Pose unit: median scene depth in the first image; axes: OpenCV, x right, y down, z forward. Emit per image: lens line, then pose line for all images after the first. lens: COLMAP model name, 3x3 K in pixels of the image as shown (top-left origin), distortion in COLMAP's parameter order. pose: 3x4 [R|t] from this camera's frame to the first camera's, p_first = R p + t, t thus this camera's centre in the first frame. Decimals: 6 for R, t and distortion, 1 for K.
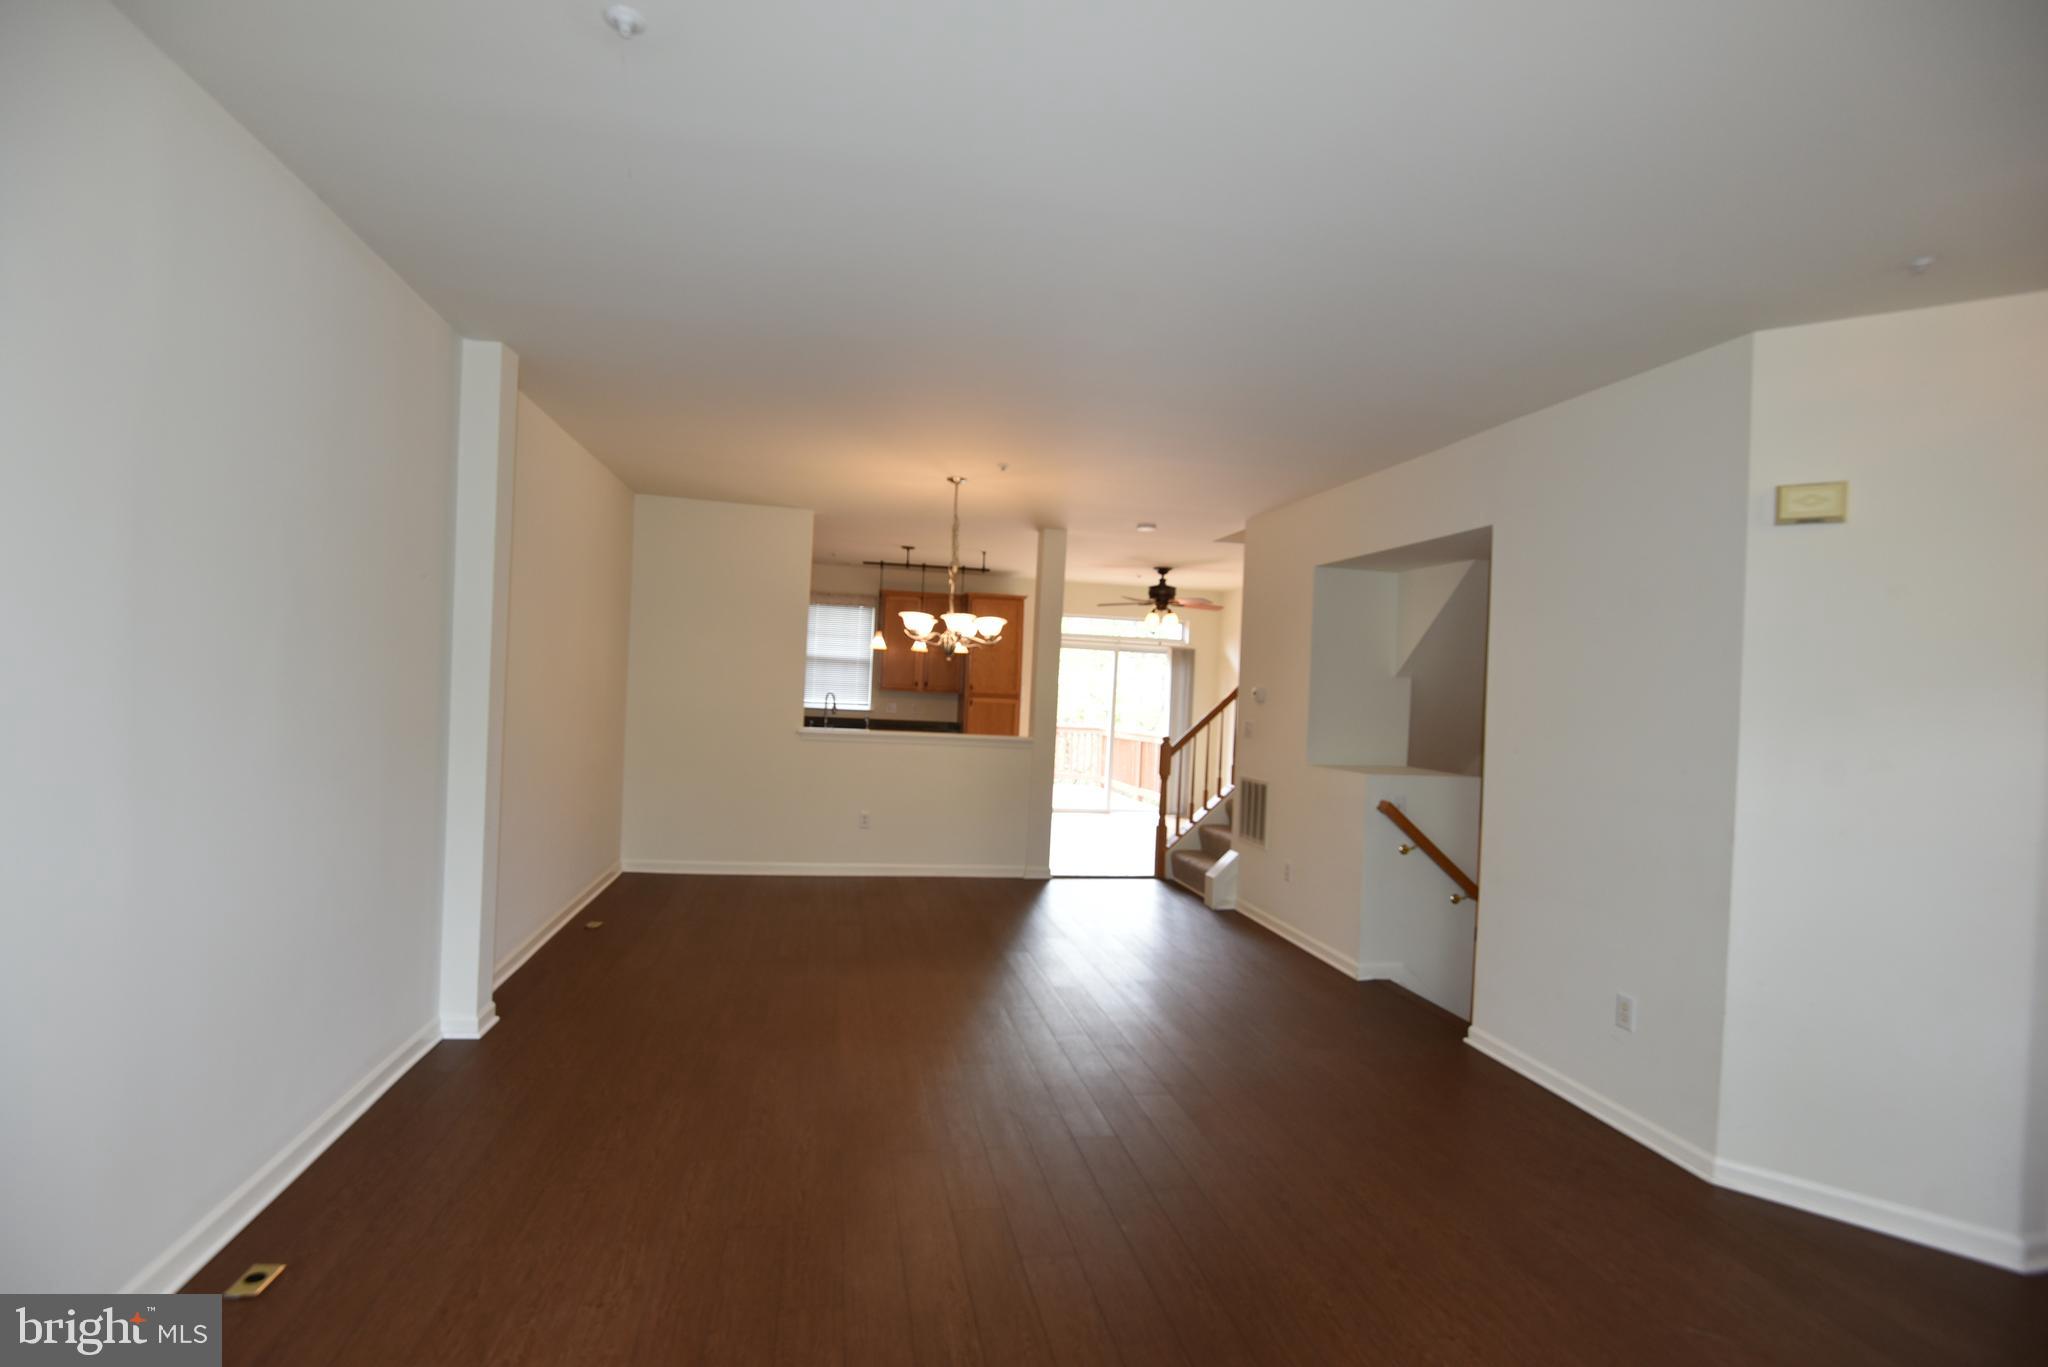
lens RADIAL K [[947.5, 0, 1014.2], [0, 947.5, 693.4], [0, 0, 1]] dist [-0.013484, -0.005049]
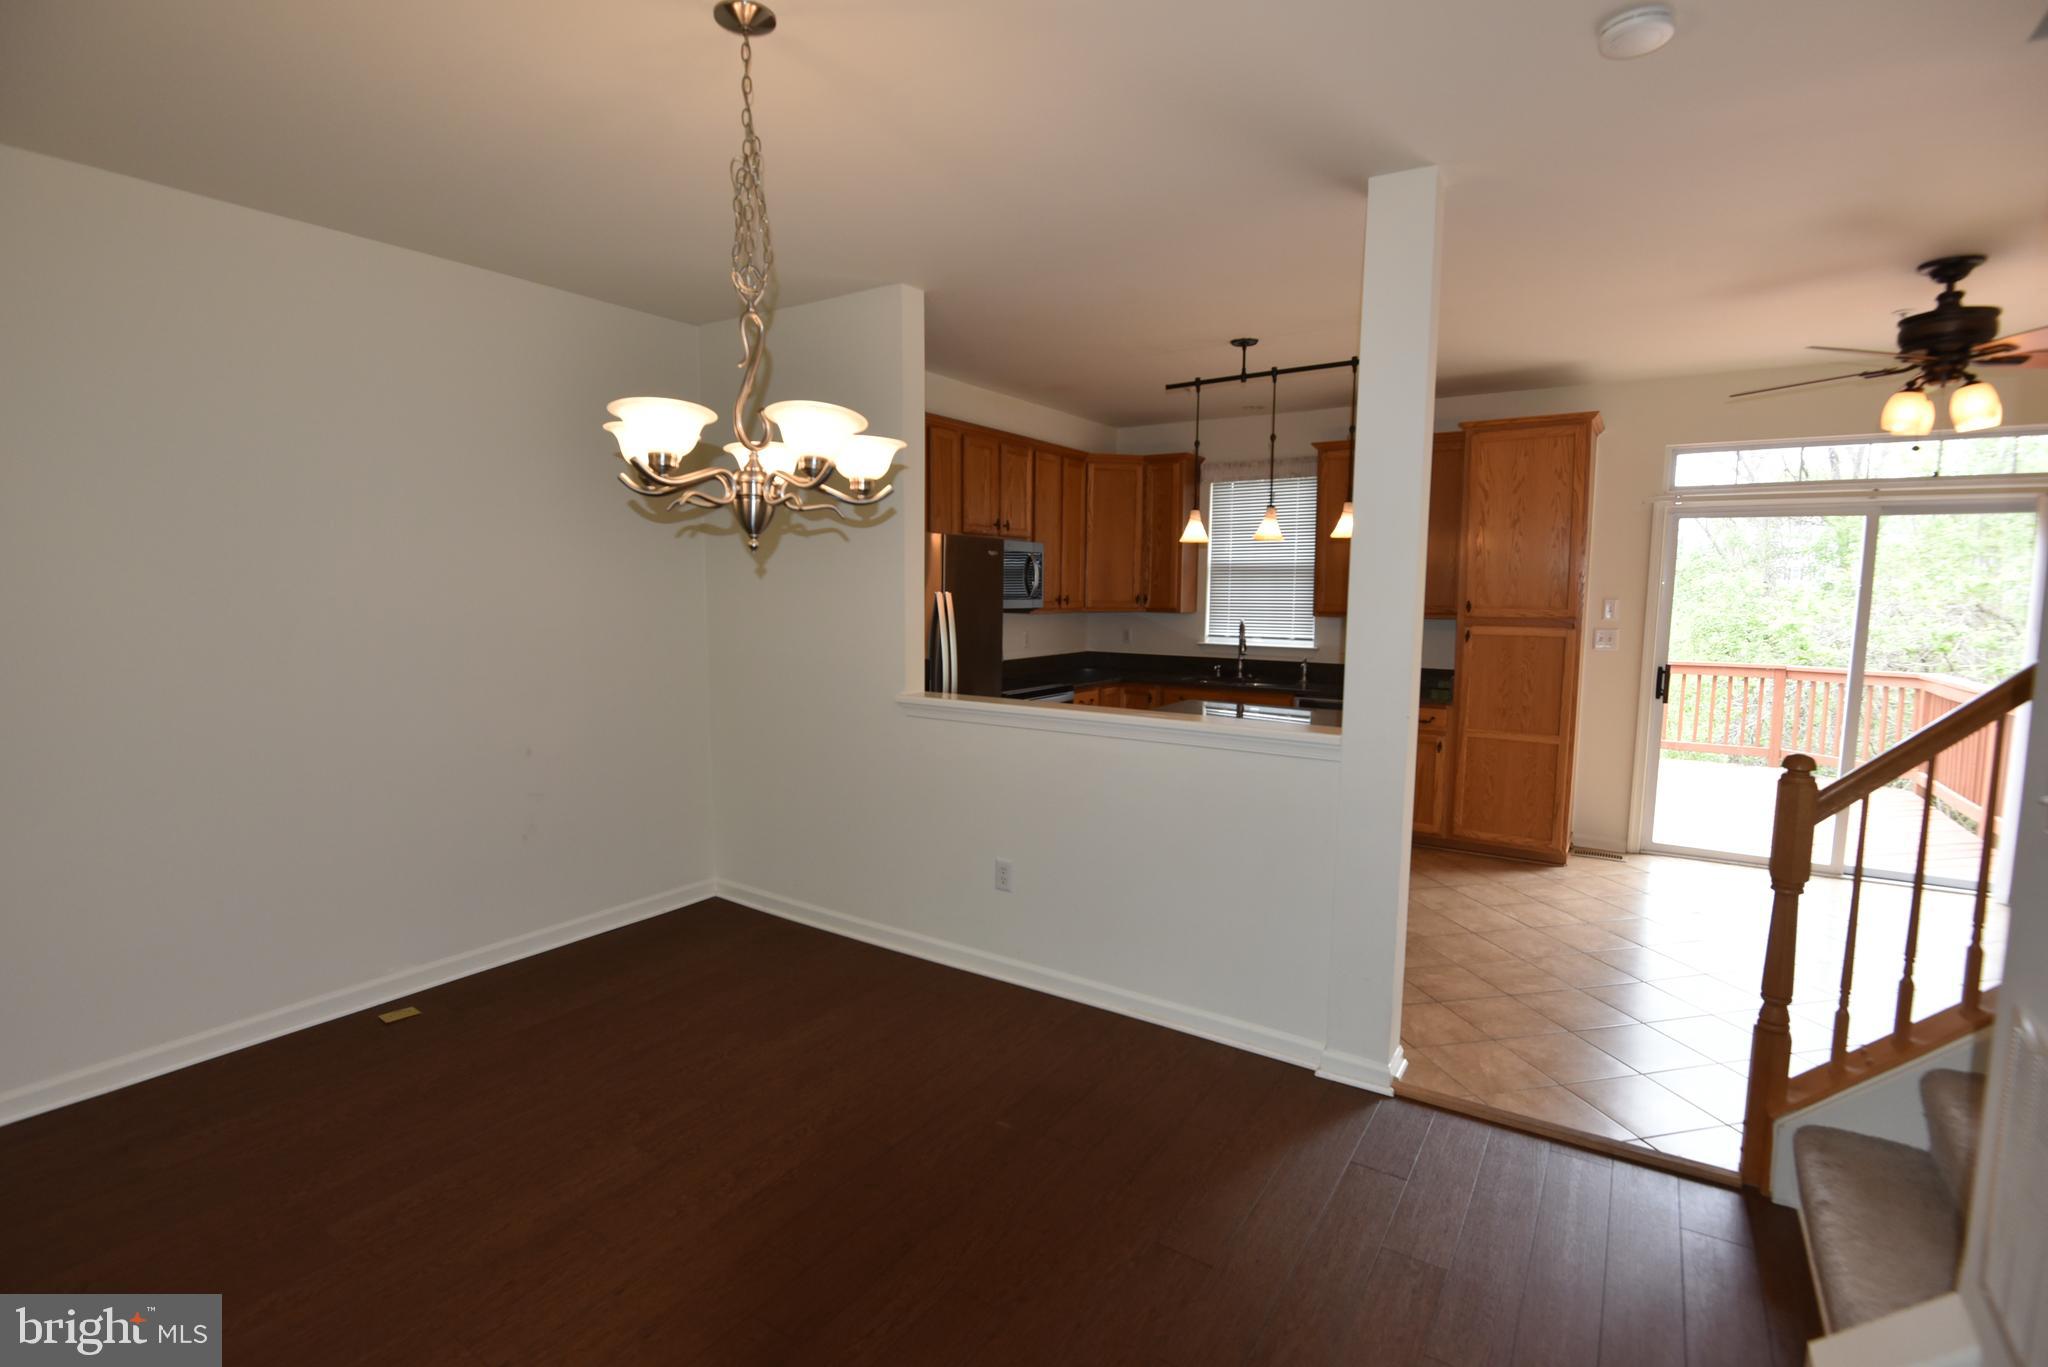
lens RADIAL K [[947.5, 0, 1014.1], [0, 947.5, 684.3], [0, 0, 1]] dist [-0.013484, -0.005049]
pose [[0.708203, 0.029667, -0.705386, 0.145395], [0.019465, 0.997917, 0.061512, -0.000379], [0.705741, -0.057293, 0.706150, 0.453906]]
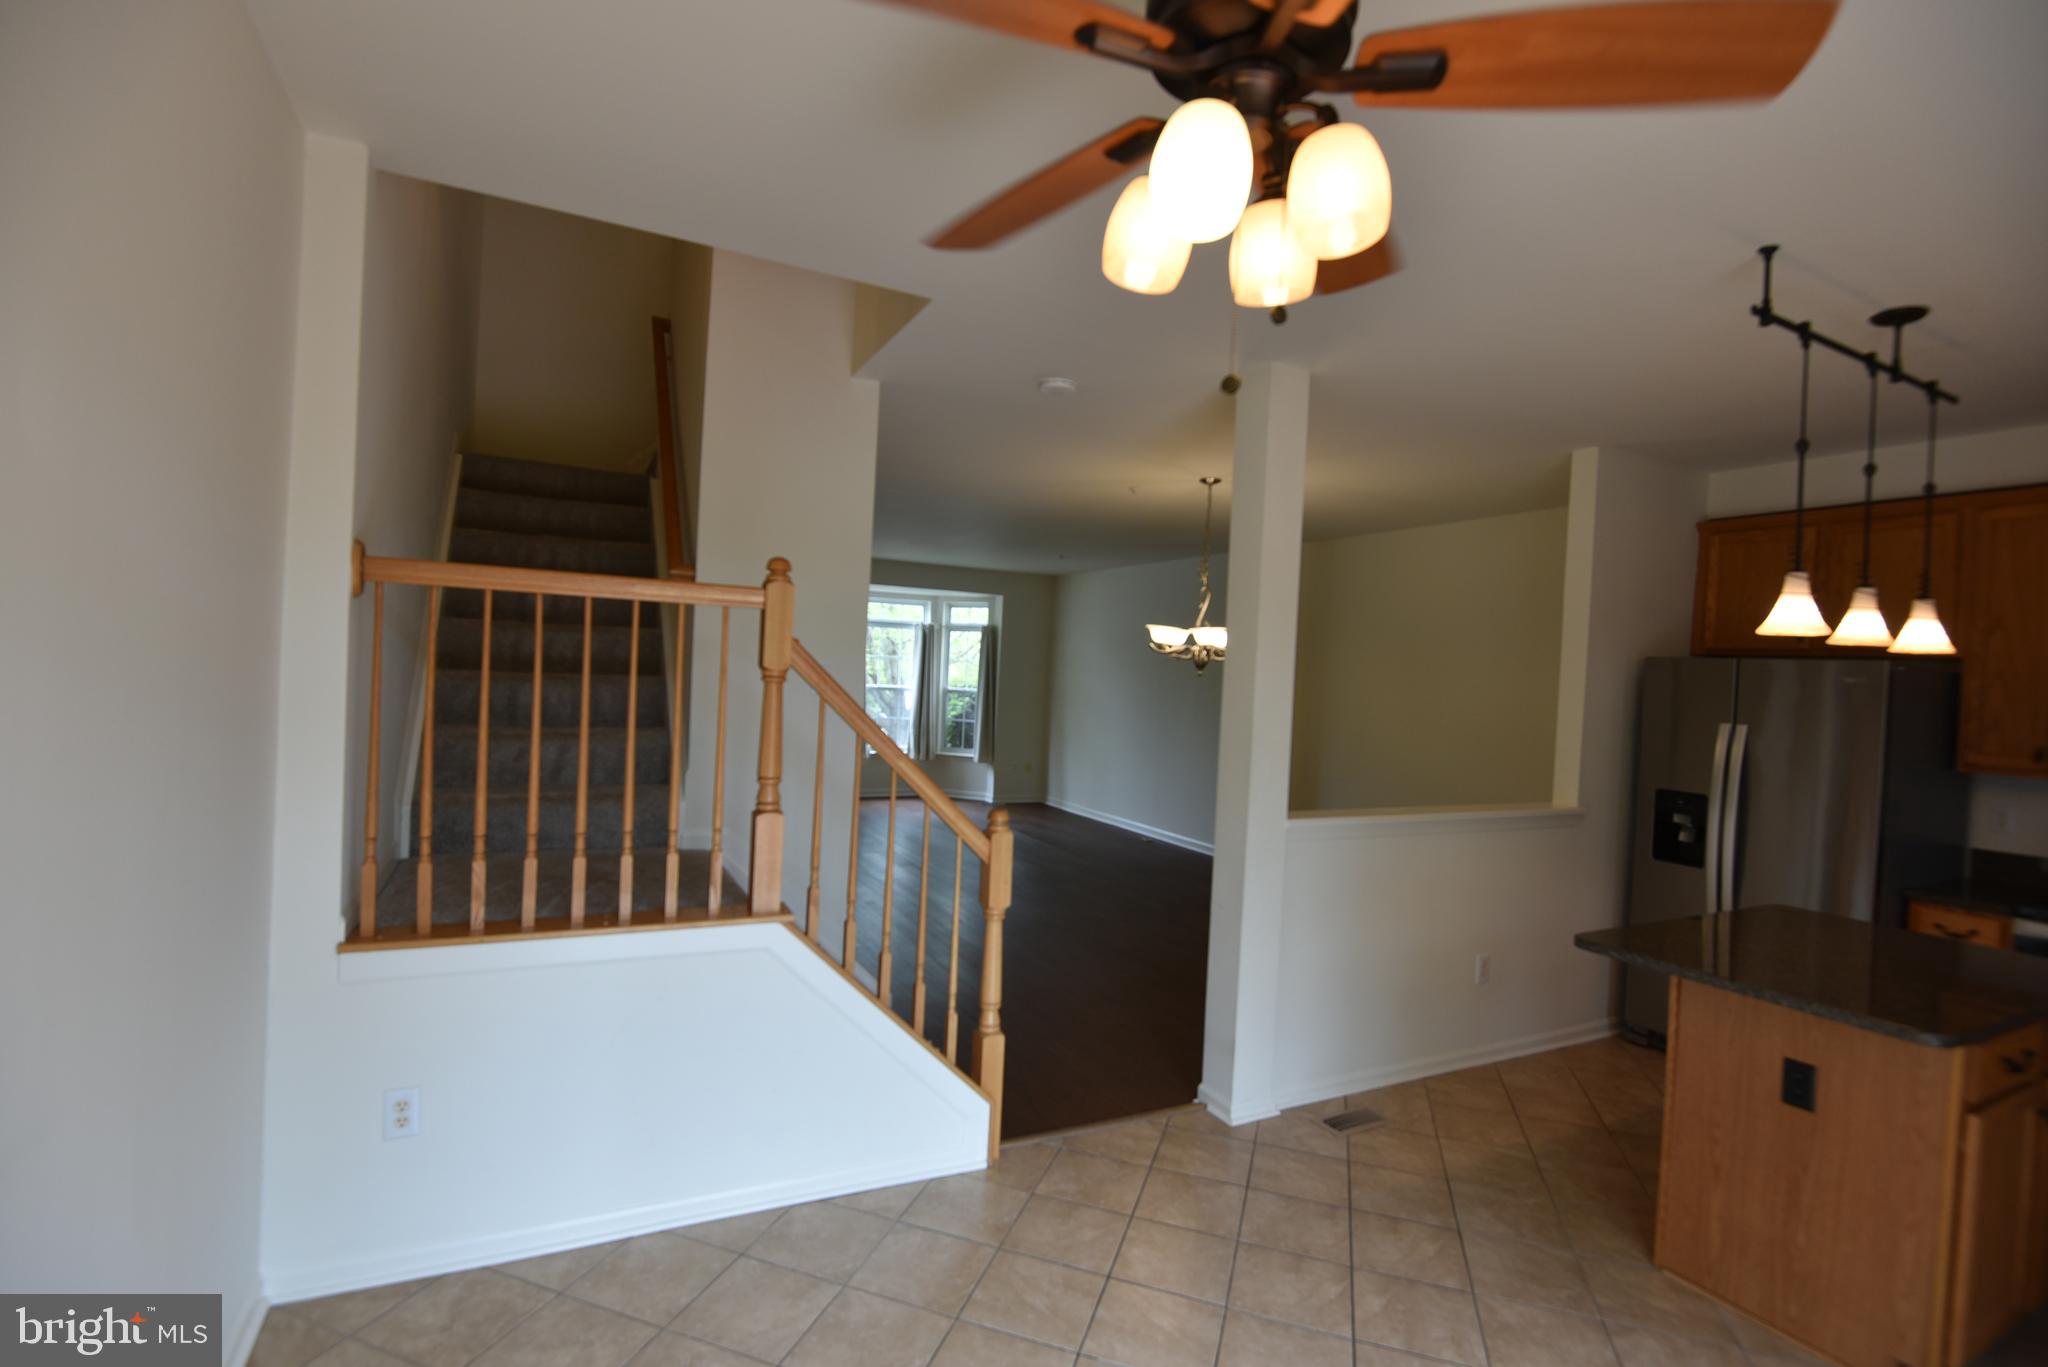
lens RADIAL K [[947.5, 0, 1015.8], [0, 947.5, 683.7], [0, 0, 1]] dist [-0.013484, -0.005049]
pose [[-0.959849, -0.090676, -0.265457, 0.198920], [-0.097174, 0.995202, 0.011420, -0.008863], [0.263148, 0.036757, -0.964055, 1.038847]]
